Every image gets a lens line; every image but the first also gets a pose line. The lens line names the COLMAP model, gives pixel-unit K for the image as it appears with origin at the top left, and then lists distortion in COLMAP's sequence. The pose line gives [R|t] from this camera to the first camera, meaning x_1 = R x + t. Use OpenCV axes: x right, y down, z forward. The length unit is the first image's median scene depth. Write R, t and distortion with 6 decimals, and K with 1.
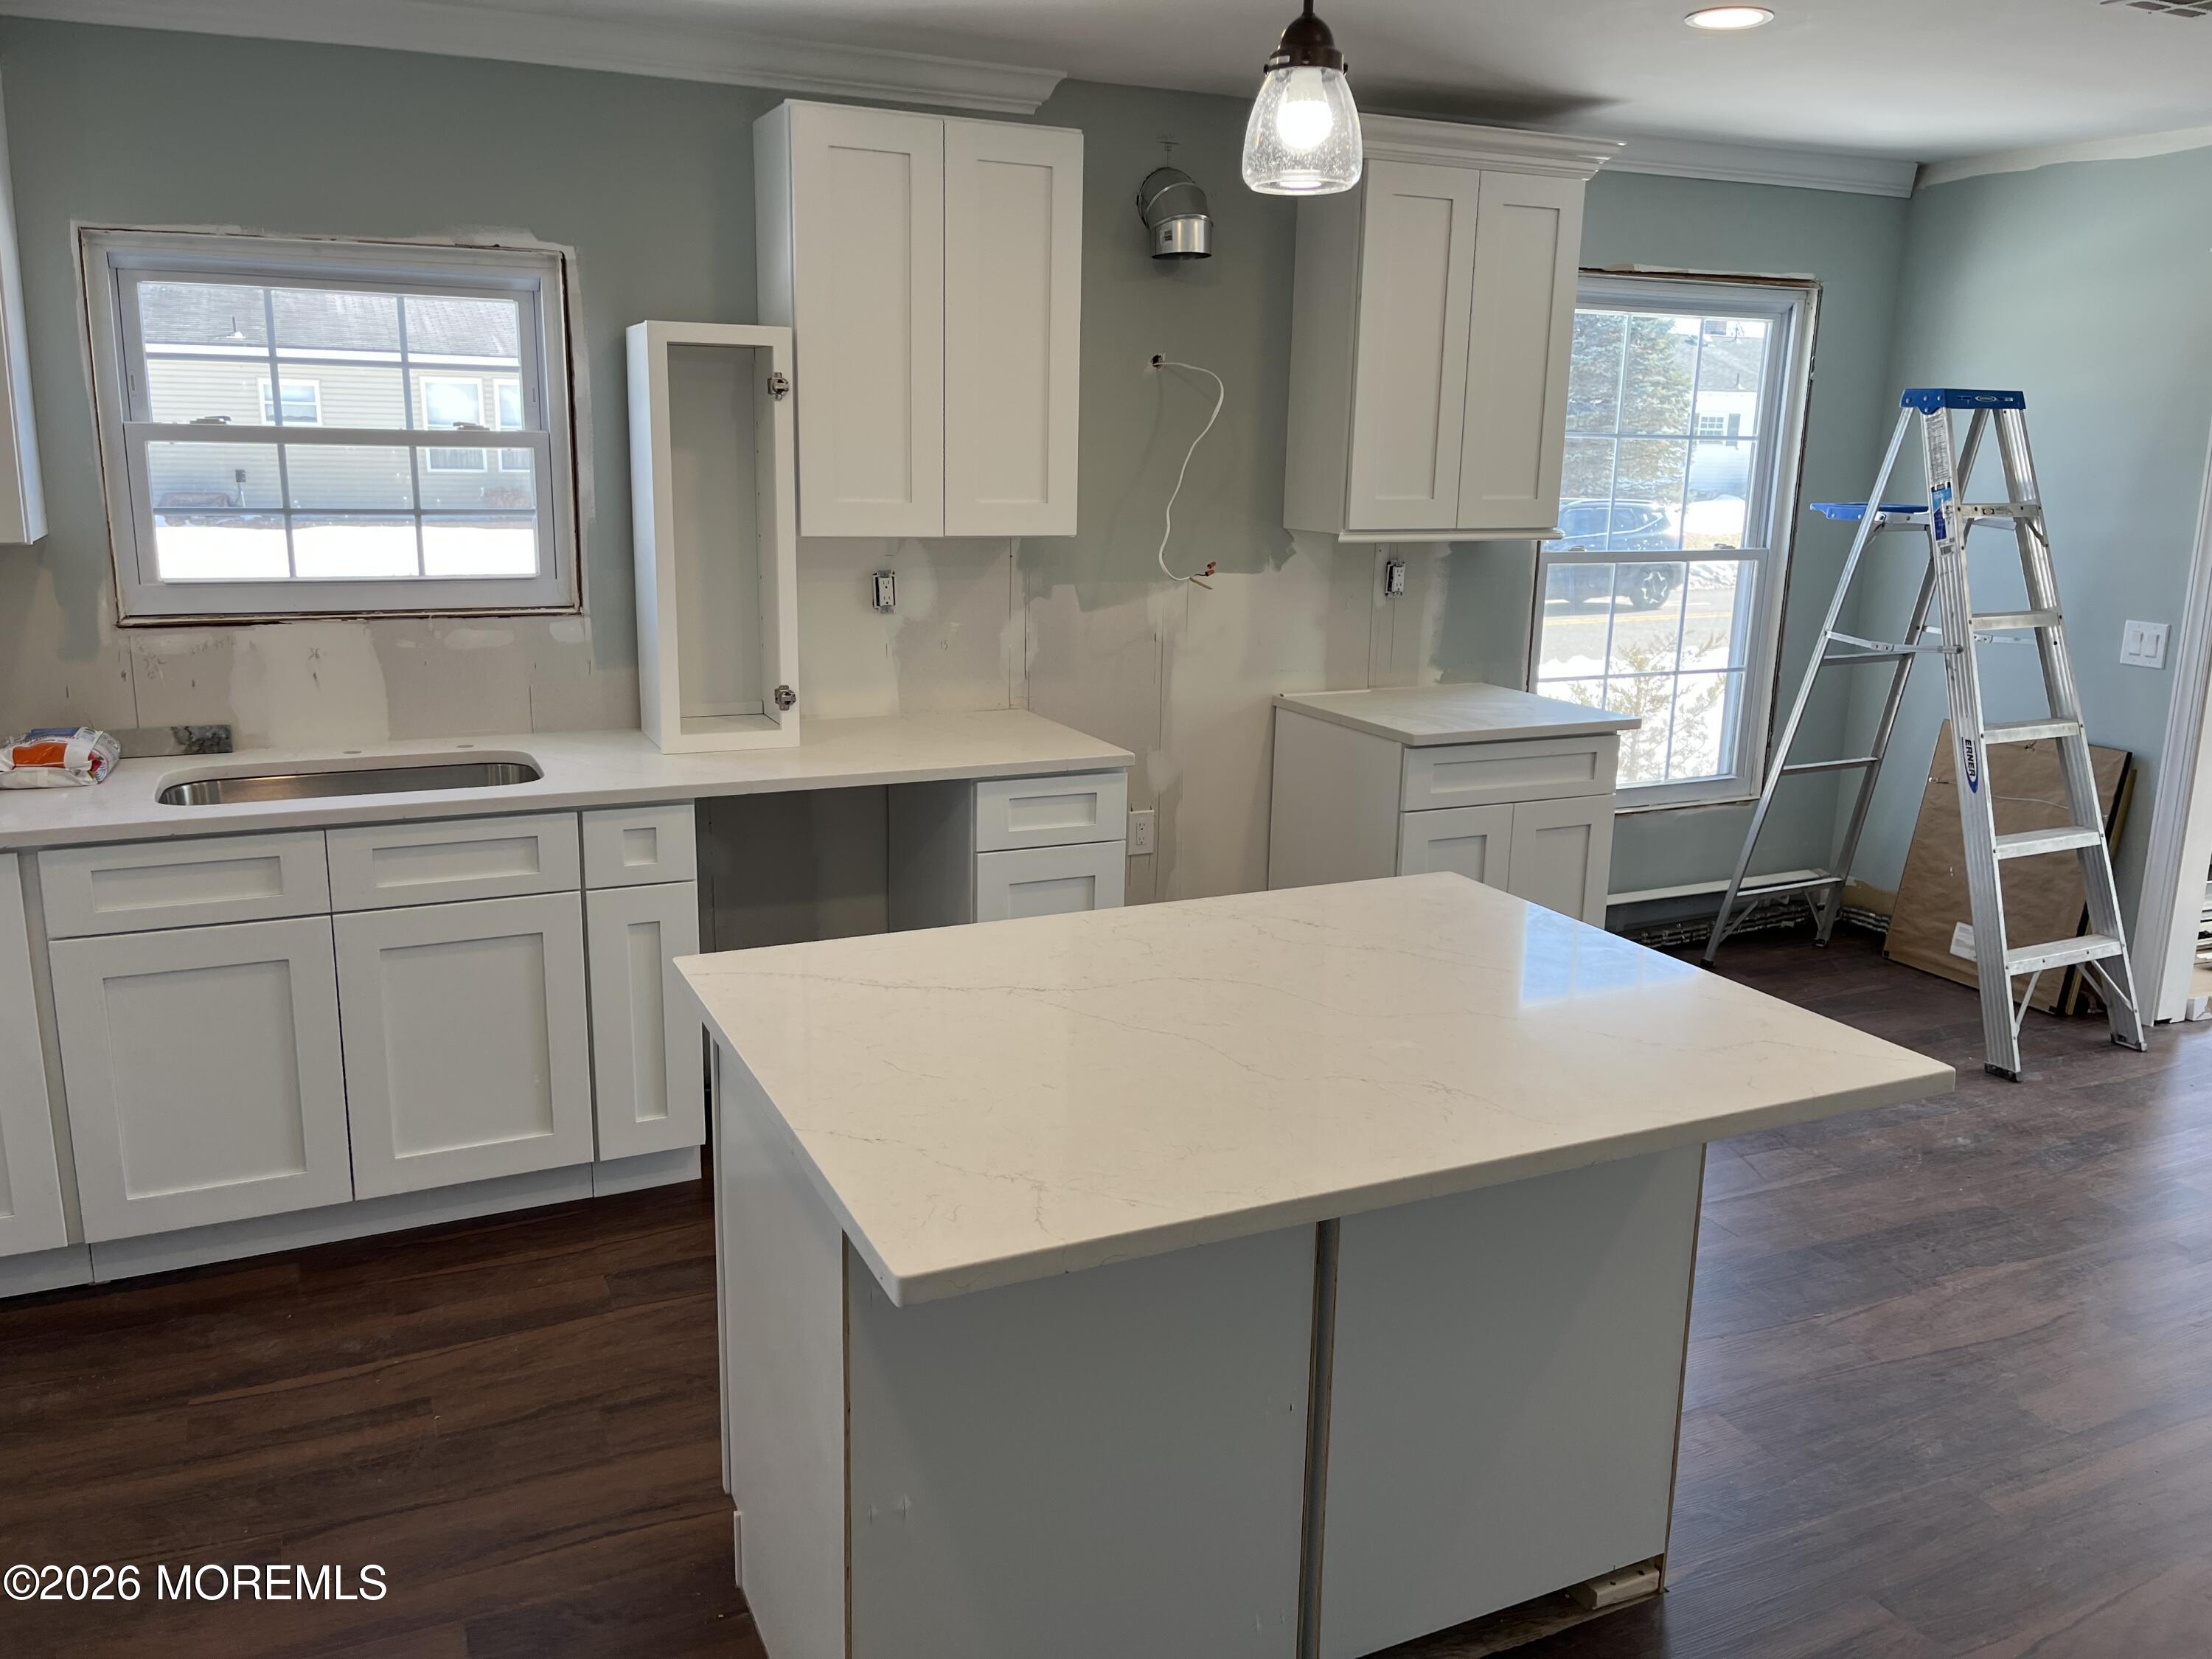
lens RADIAL K [[1663.7, 0, 1083.3], [0, 1663.7, 805.2], [0, 0, 1]] dist [0.069235, -0.068671]
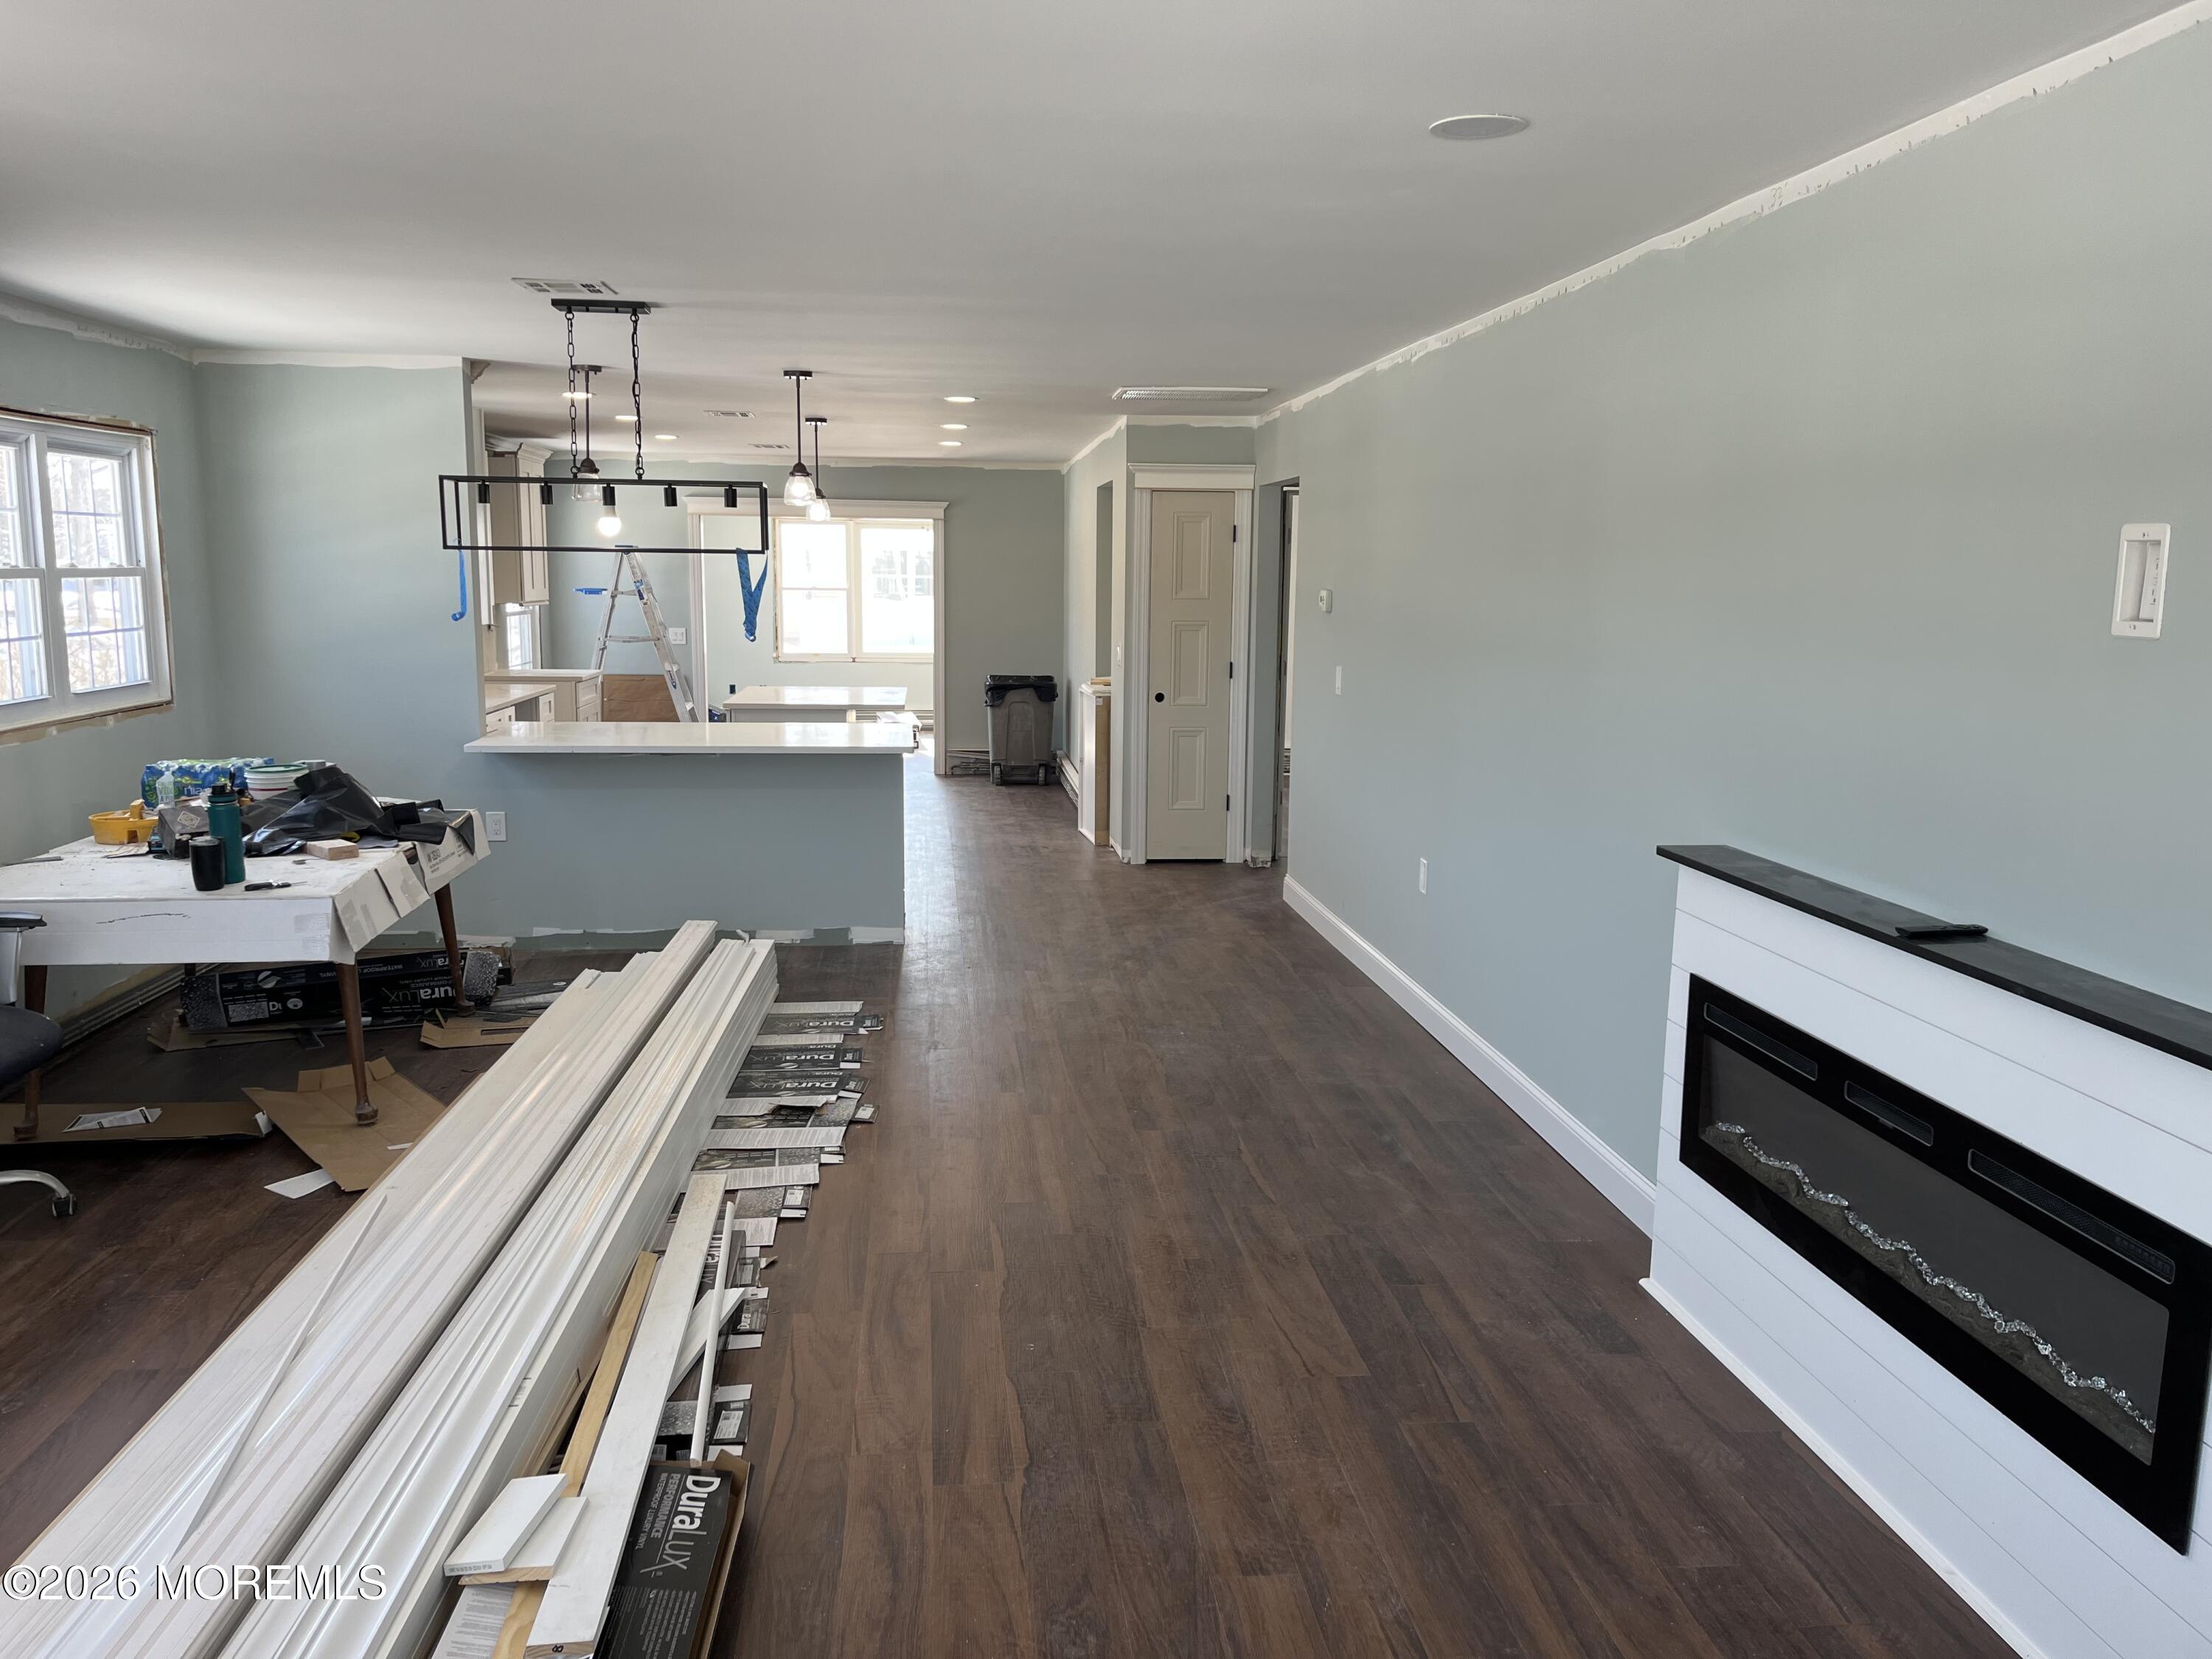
lens RADIAL K [[1678.0, 0, 1110.2], [0, 1678.0, 838.9], [0, 0, 1]] dist [0.080643, -0.086698]
pose [[0.317746, -0.164986, 0.933711, -2.206939], [0.200022, 0.974248, 0.104080, 0.101959], [-0.926838, 0.153691, 0.342564, -0.683301]]
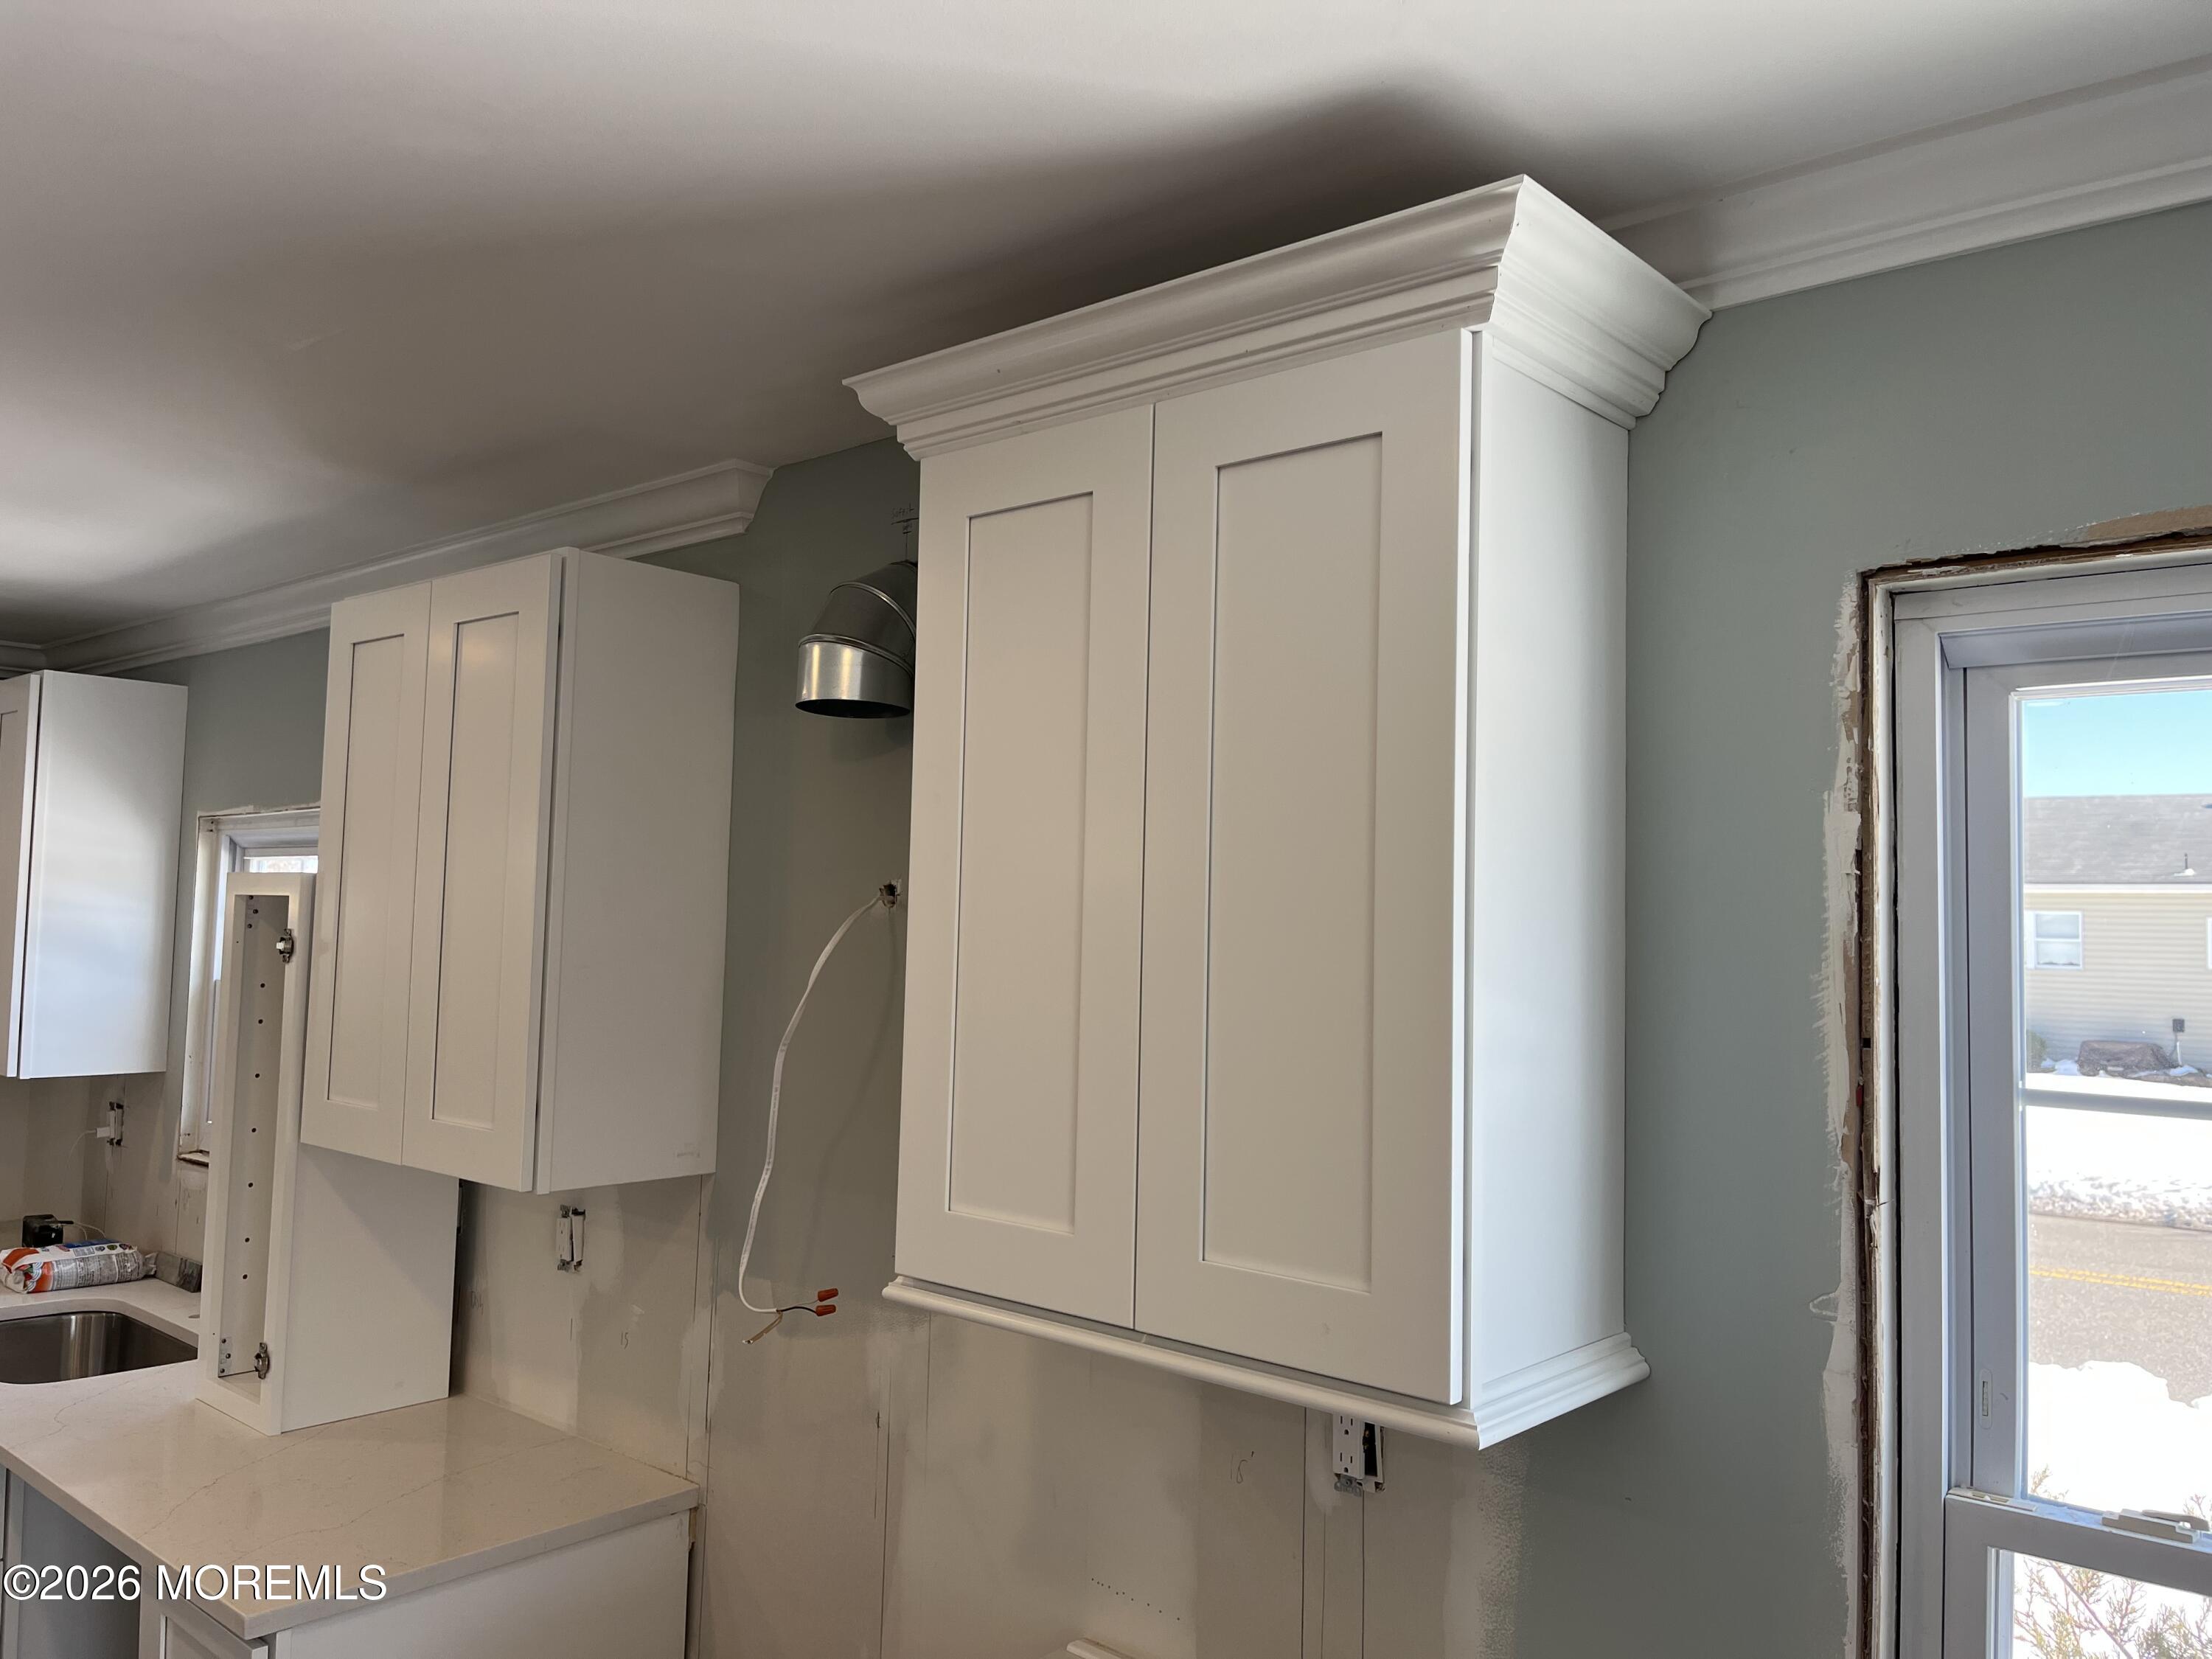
lens RADIAL K [[1671.8, 0, 1070.4], [0, 1671.8, 832.4], [0, 0, 1]] dist [0.060583, -0.084432]
pose [[0.406568, -0.058256, -0.911761, 0.639897], [-0.212727, 0.964500, -0.156484, -0.241481], [0.888510, 0.257578, 0.379742, 0.956249]]
